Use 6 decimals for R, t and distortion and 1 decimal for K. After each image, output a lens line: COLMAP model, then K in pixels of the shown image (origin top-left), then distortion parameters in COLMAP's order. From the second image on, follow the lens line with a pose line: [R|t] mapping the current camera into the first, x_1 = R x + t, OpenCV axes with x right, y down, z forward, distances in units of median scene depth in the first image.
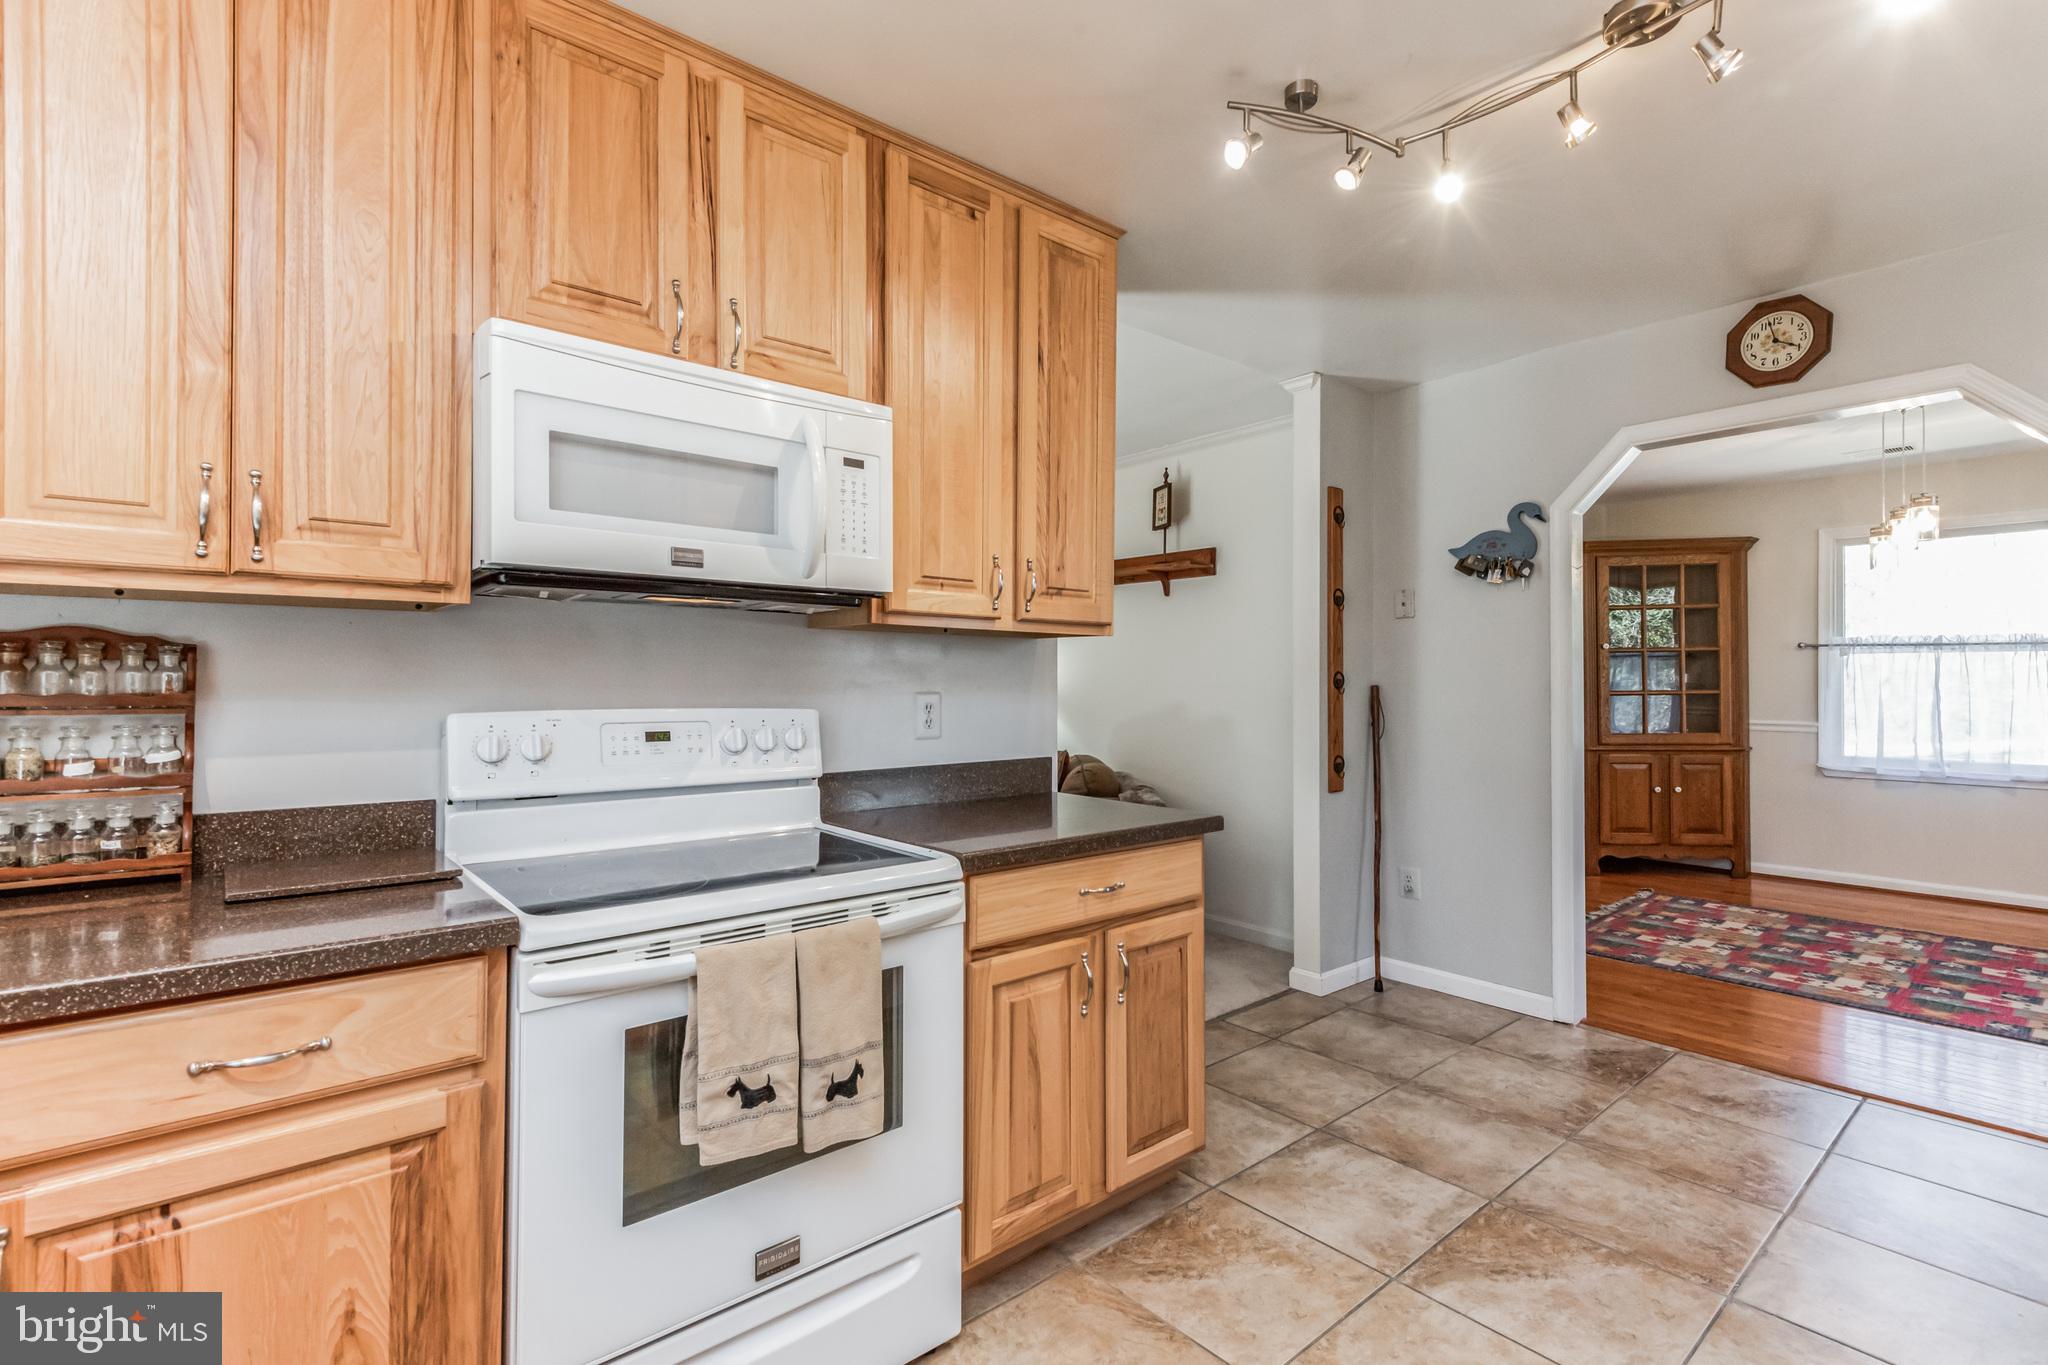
lens RADIAL K [[938.8, 0, 1022.3], [0, 938.8, 672.8], [0, 0, 1]] dist [0.002442, 0.000391]
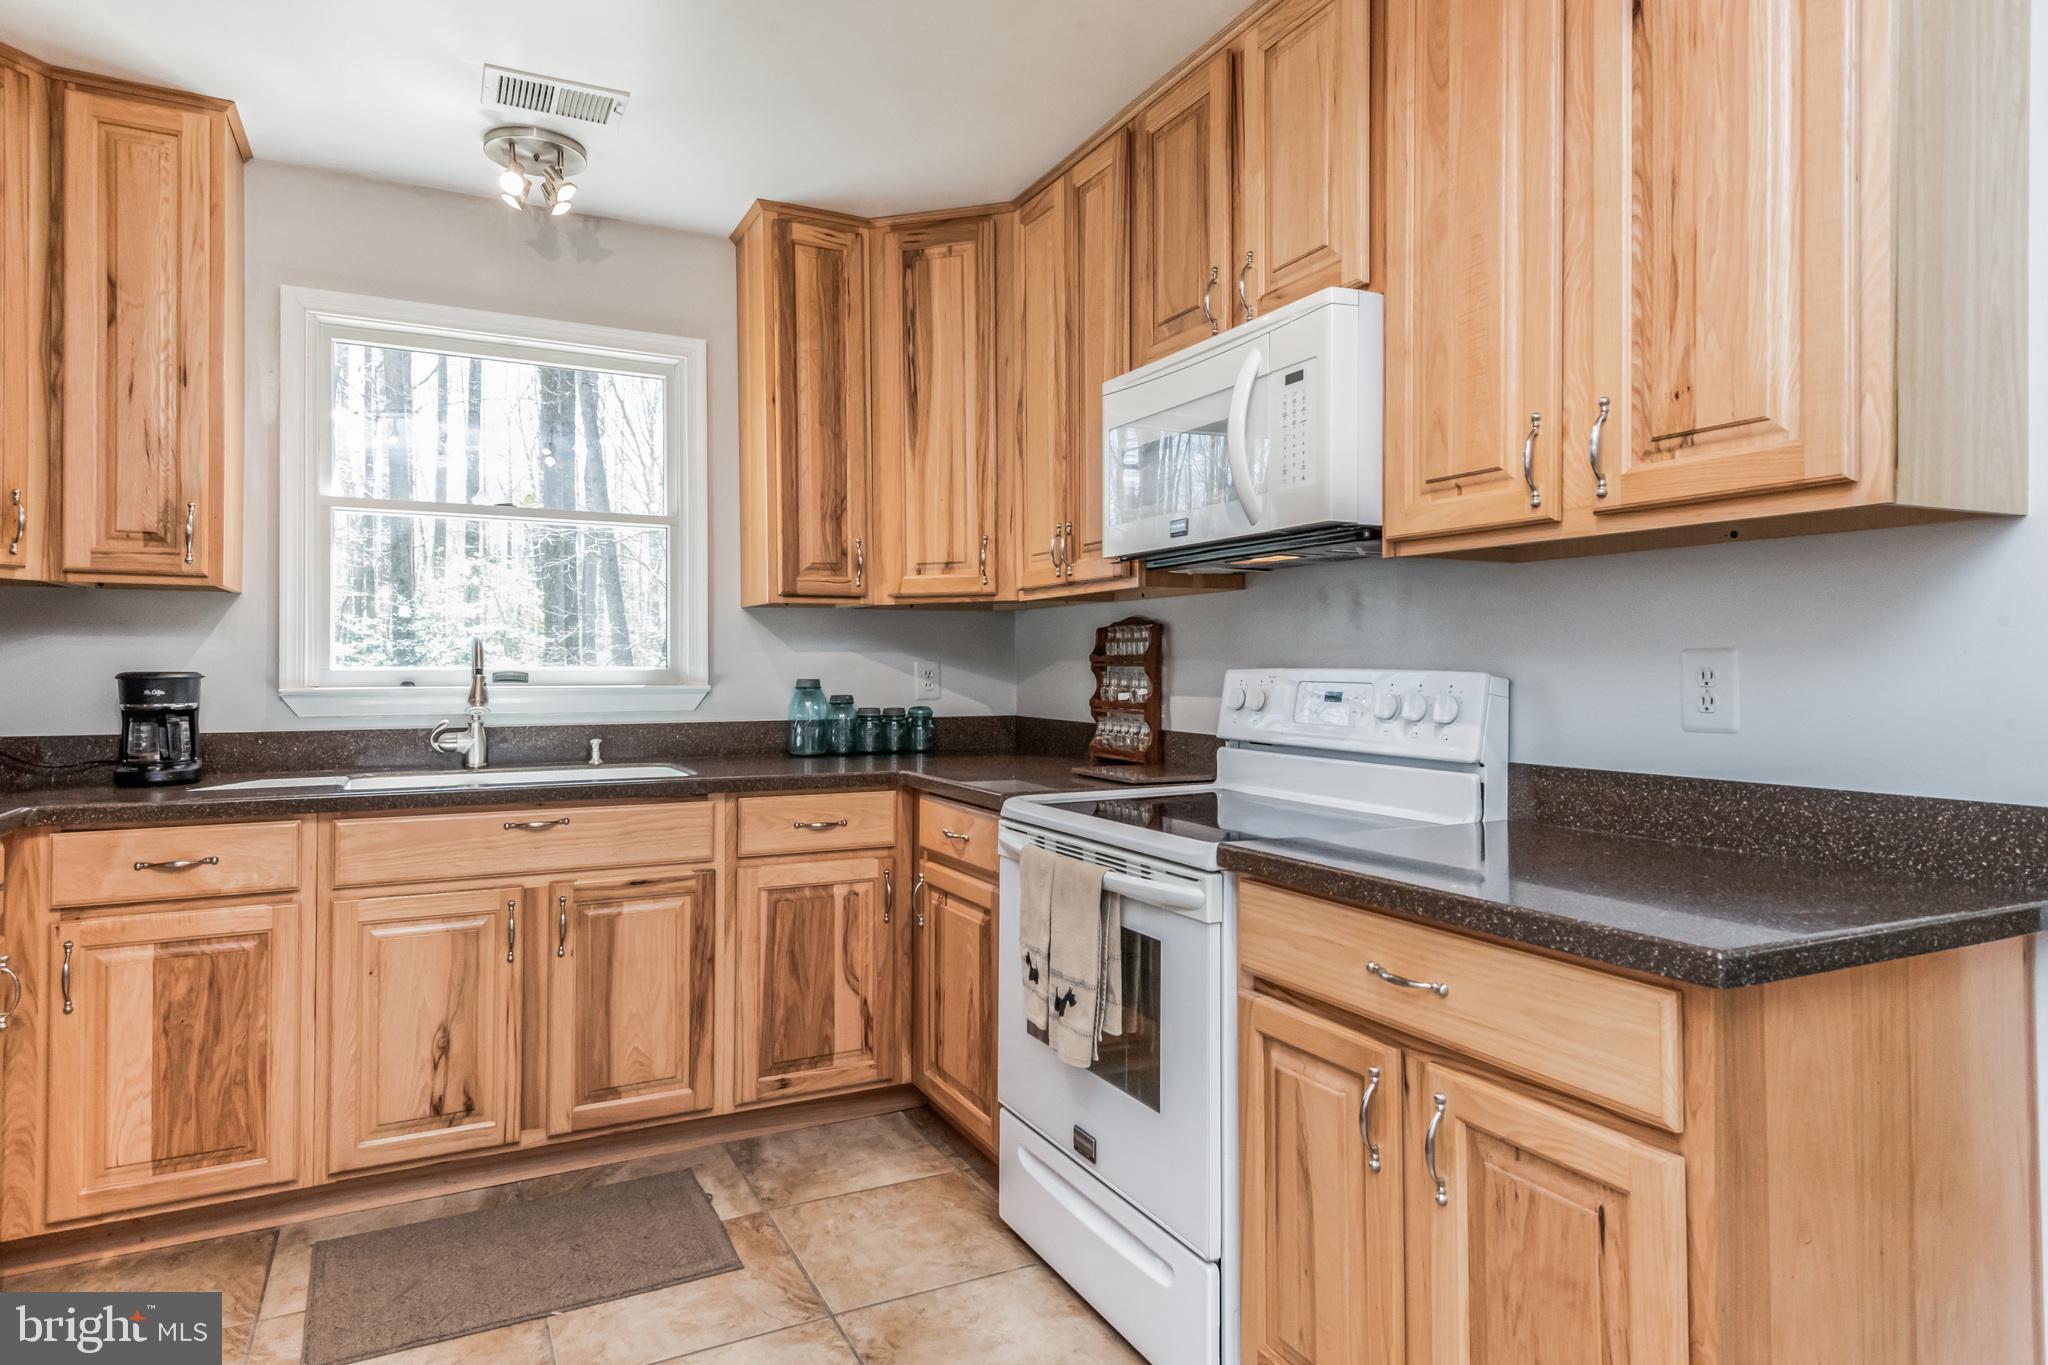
lens RADIAL K [[1176.6, 0, 1023.0], [0, 1176.6, 674.7], [0, 0, 1]] dist [0.029809, 0.000188]
pose [[-0.232926, 0.003532, -0.972488, 0.882861], [0.010567, 0.999944, 0.001101, 0.039647], [0.972437, -0.010020, -0.232951, 0.973721]]
